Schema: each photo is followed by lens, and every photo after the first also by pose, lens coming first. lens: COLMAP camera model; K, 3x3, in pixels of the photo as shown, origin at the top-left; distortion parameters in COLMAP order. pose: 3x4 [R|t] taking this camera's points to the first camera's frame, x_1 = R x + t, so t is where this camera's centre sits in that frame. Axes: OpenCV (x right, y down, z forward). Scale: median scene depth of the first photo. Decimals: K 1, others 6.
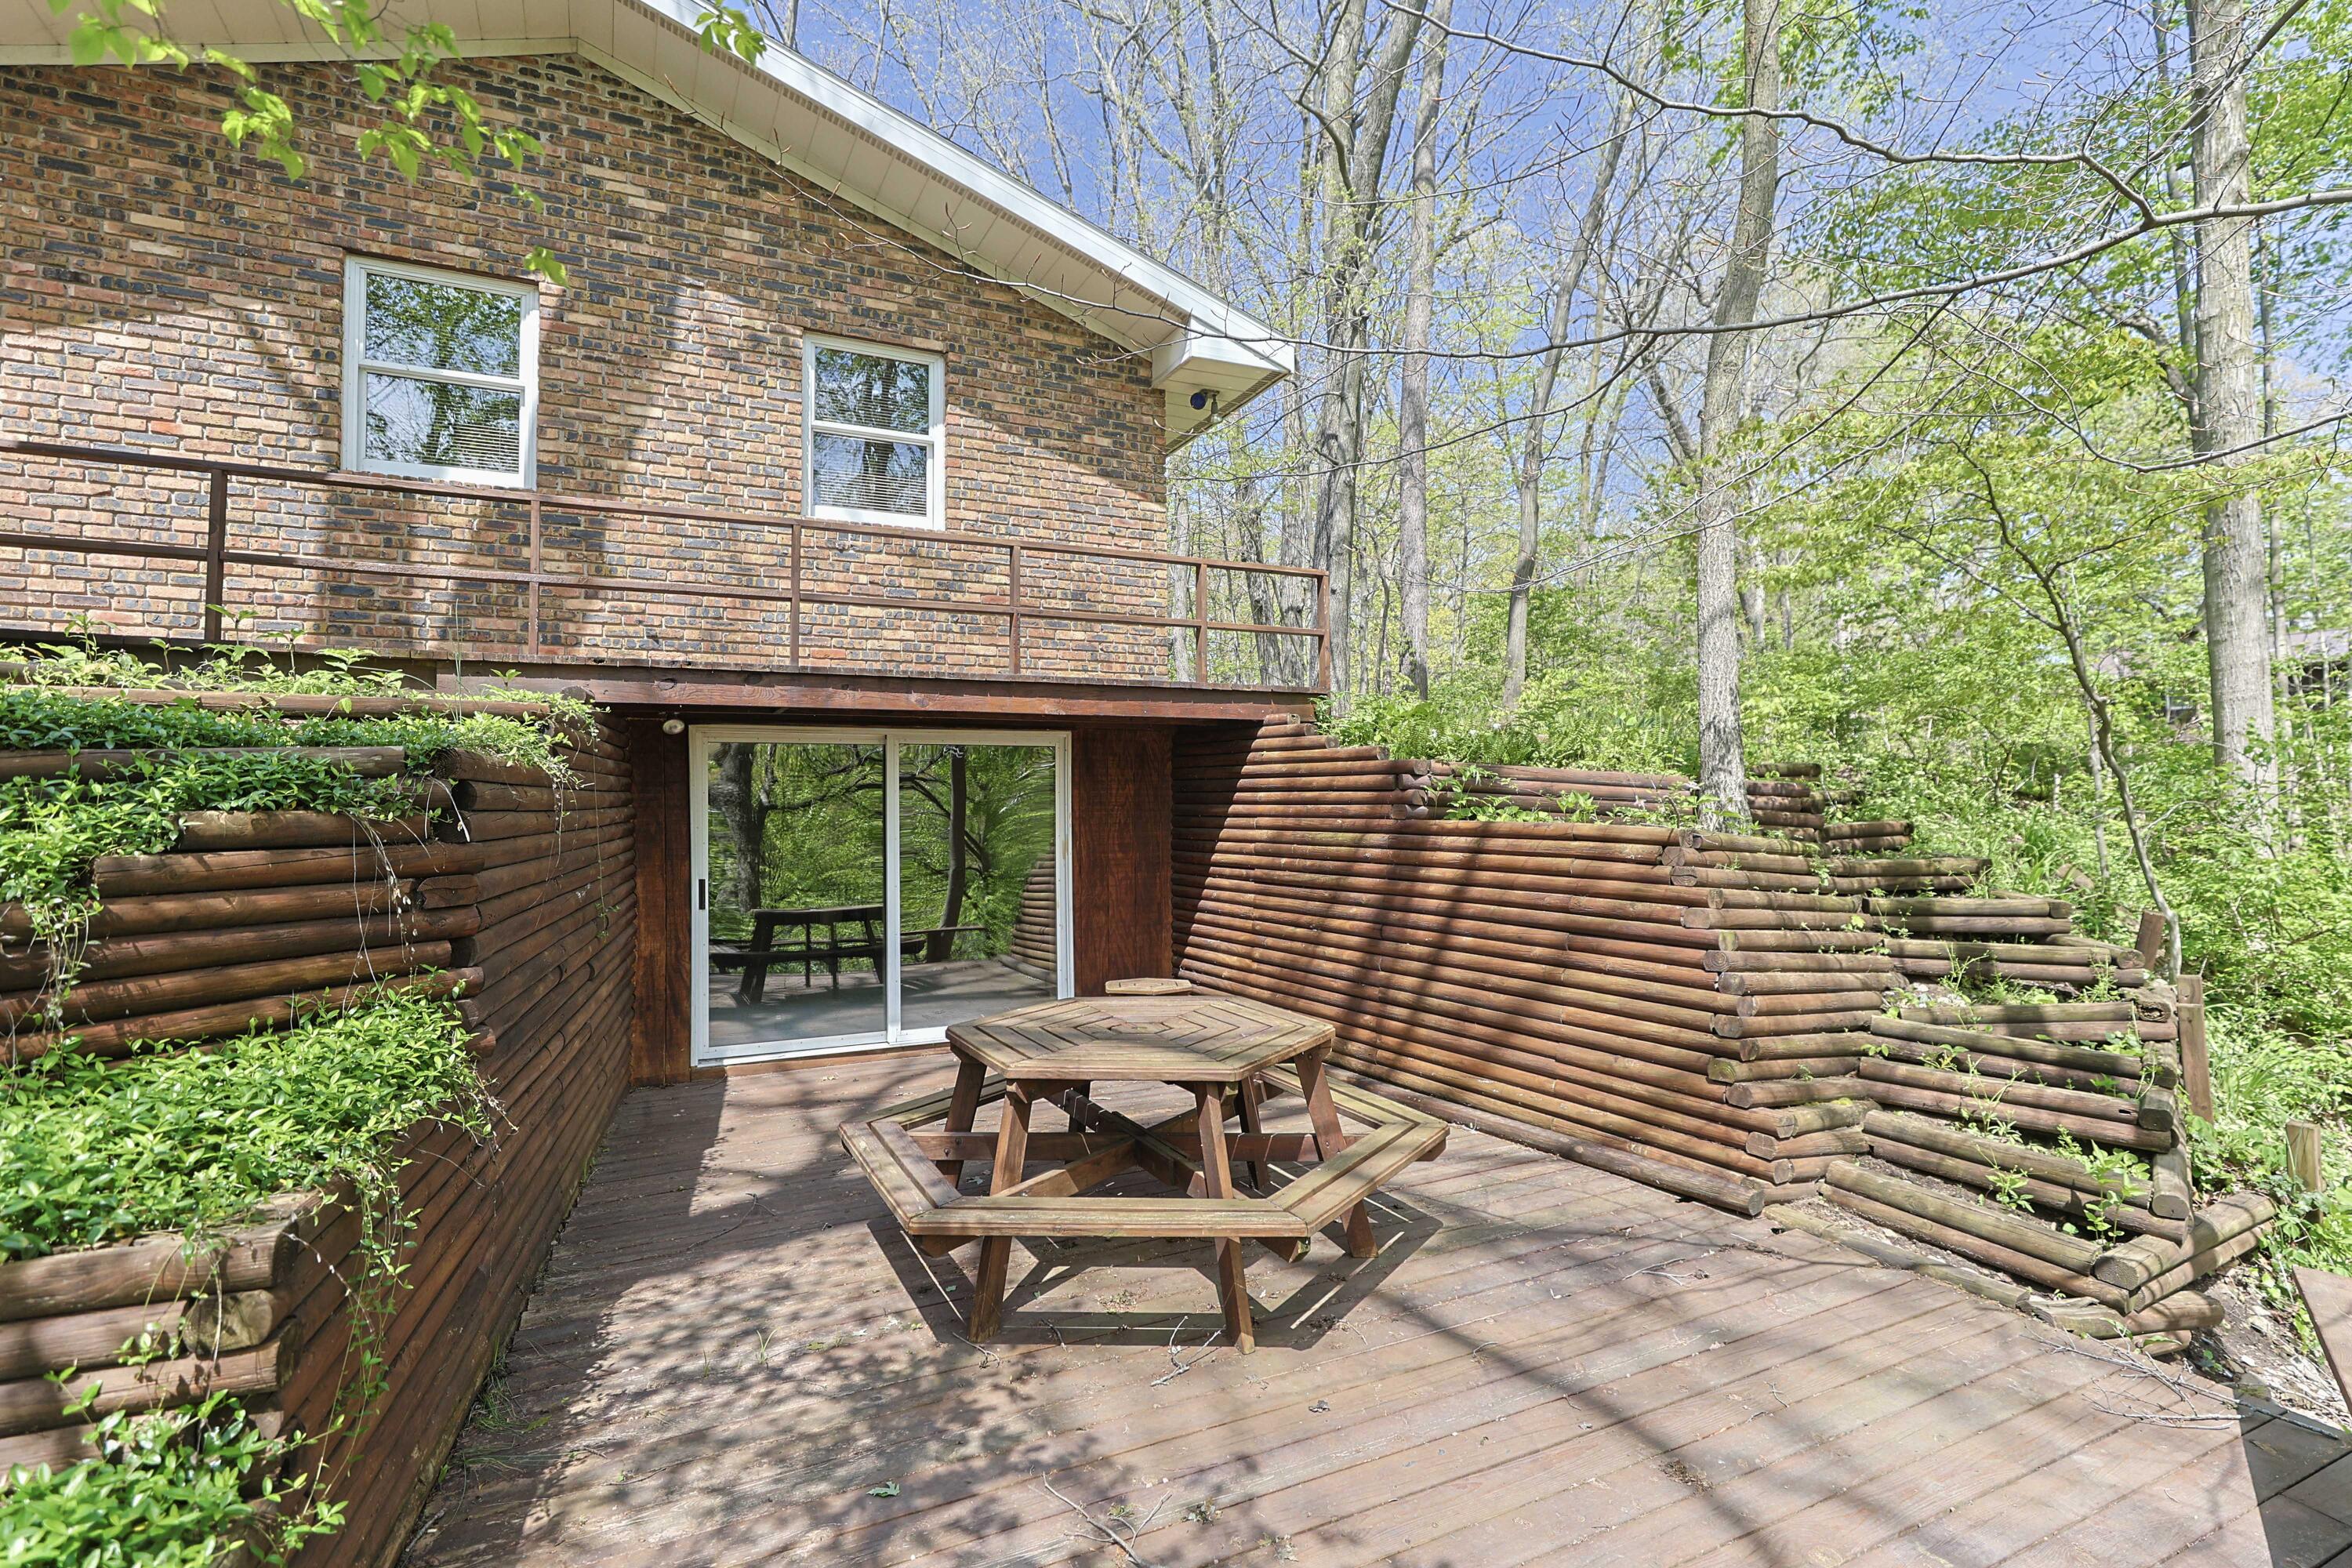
lens RADIAL K [[1108.6, 0, 1176.0], [0, 1108.6, 784.0], [0, 0, 1]] dist [-0.005645, -0.000806]
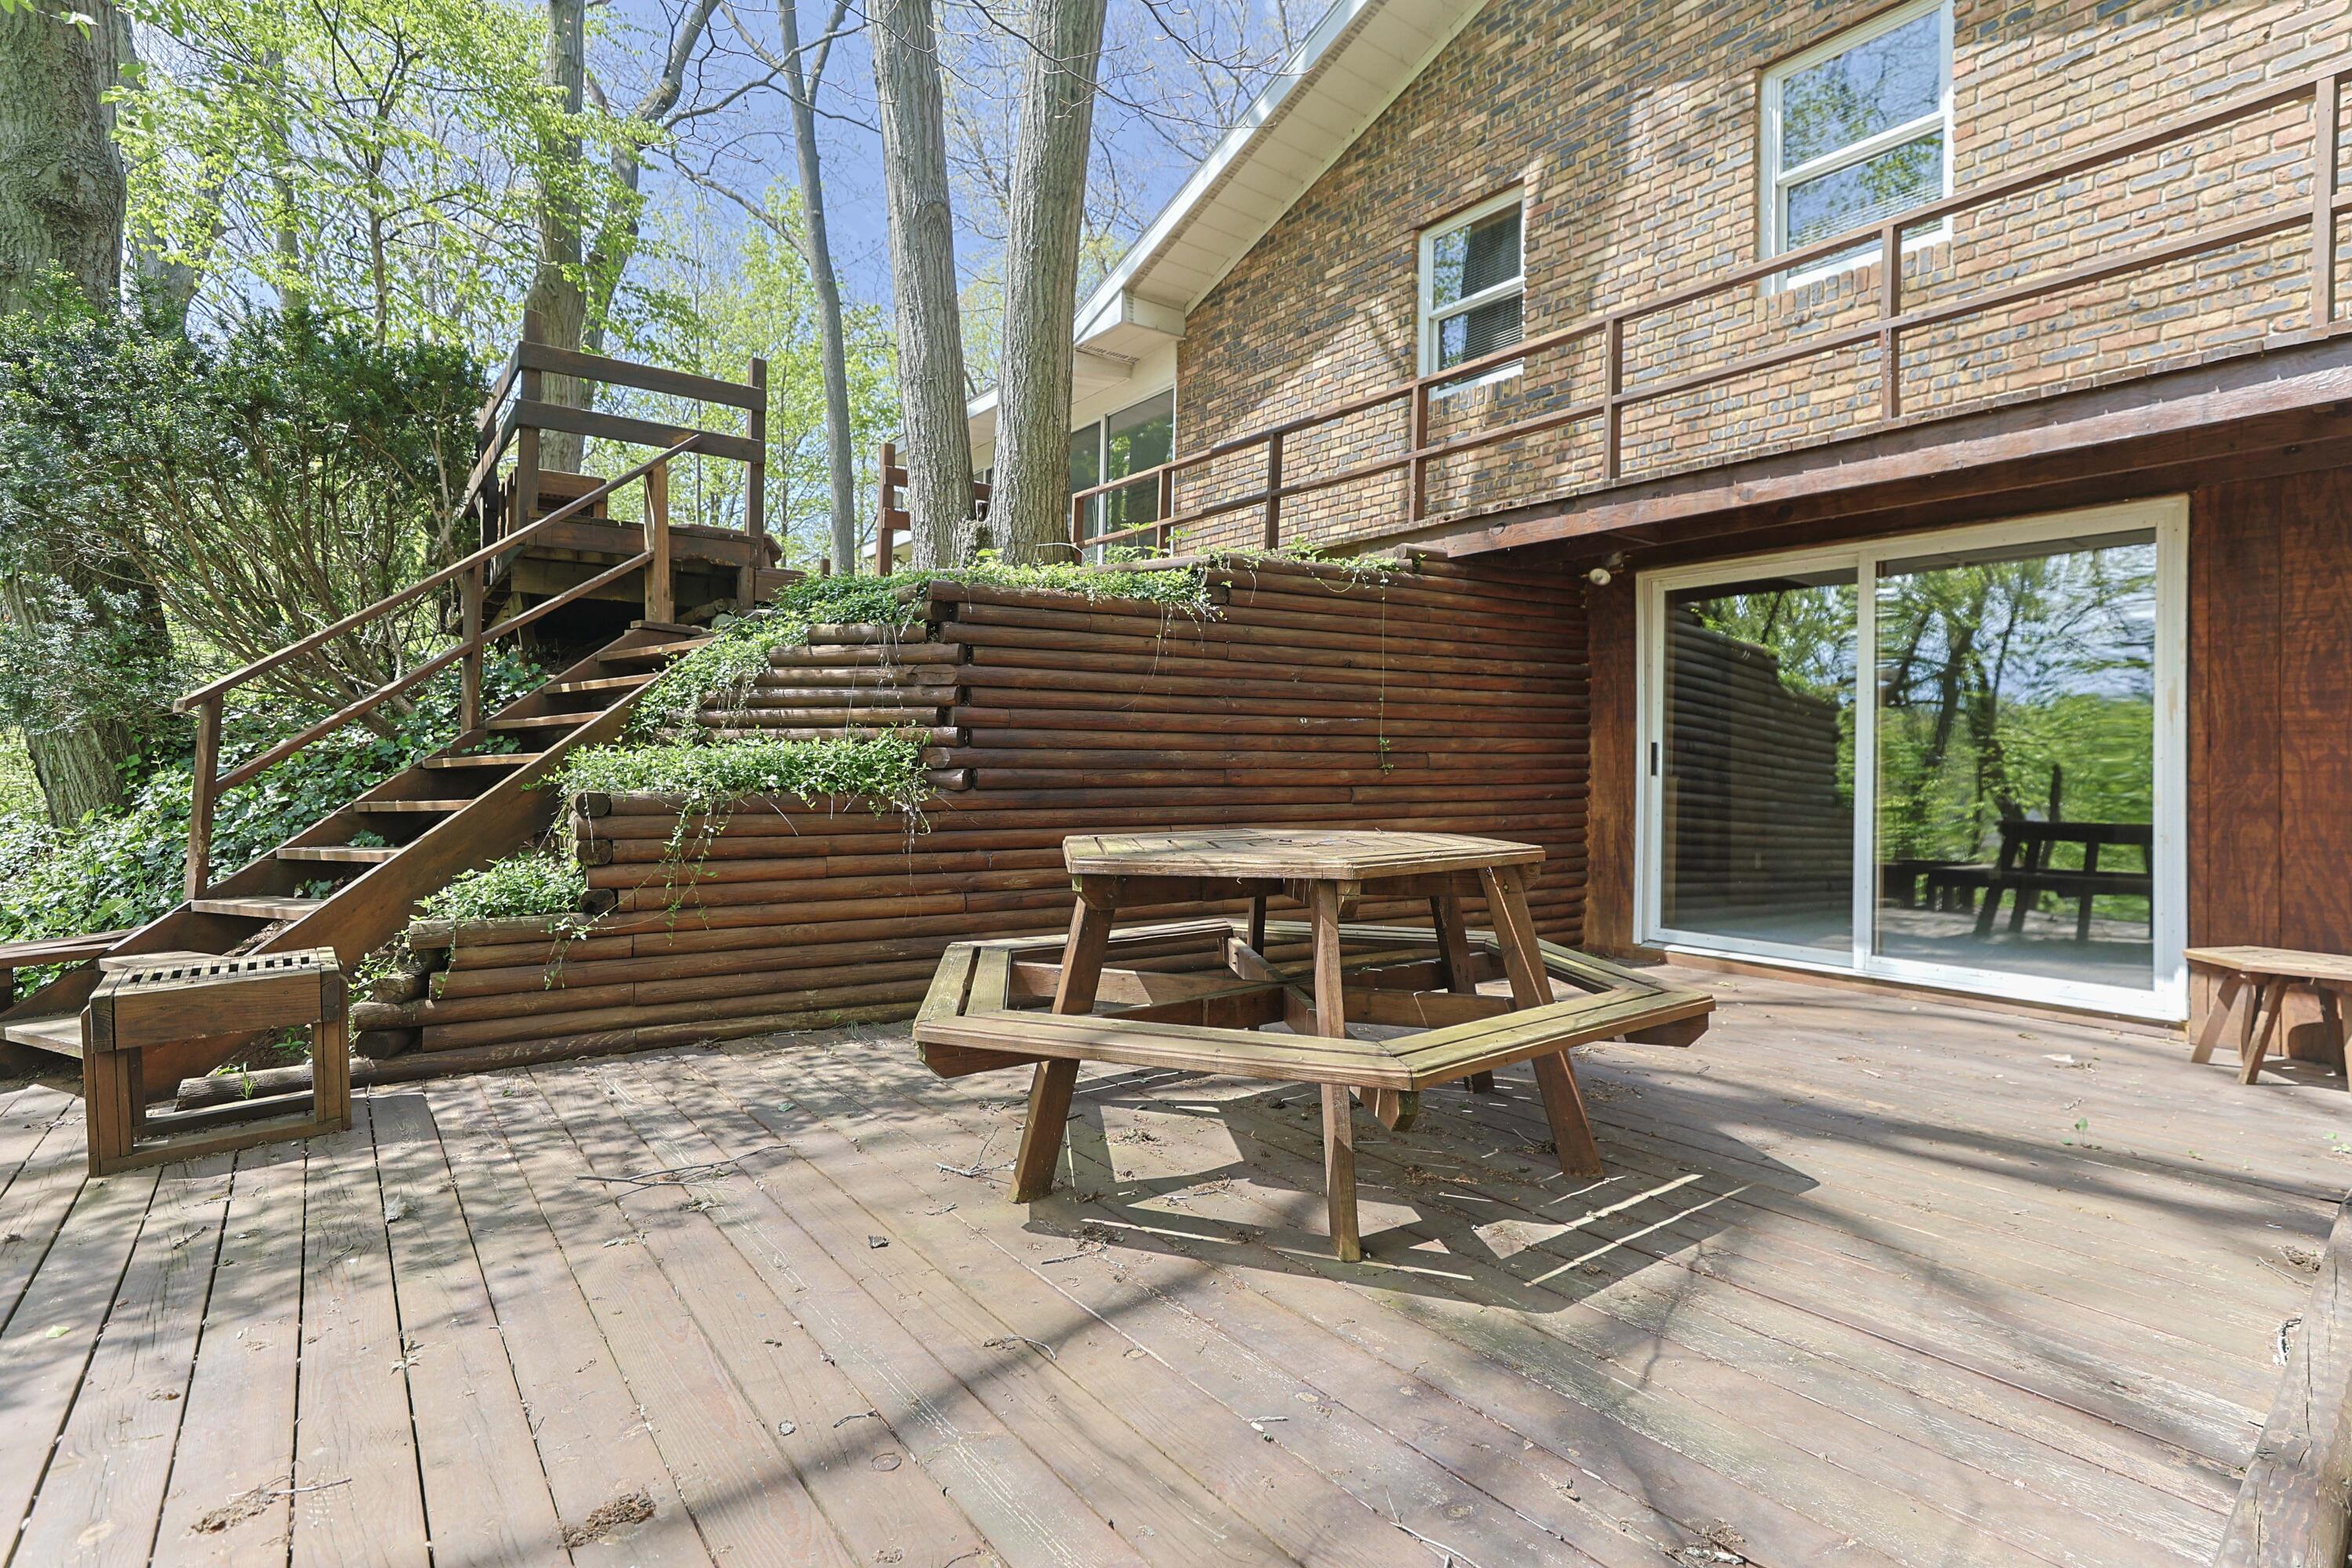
lens RADIAL K [[1153.0, 0, 1218.2], [0, 1153.0, 739.2], [0, 0, 1]] dist [0.001907, 0.000390]
pose [[0.217240, -0.005569, -0.976102, 0.472425], [0.010125, 0.999943, -0.003452, 0.094128], [0.976066, -0.009133, 0.217284, 0.498124]]
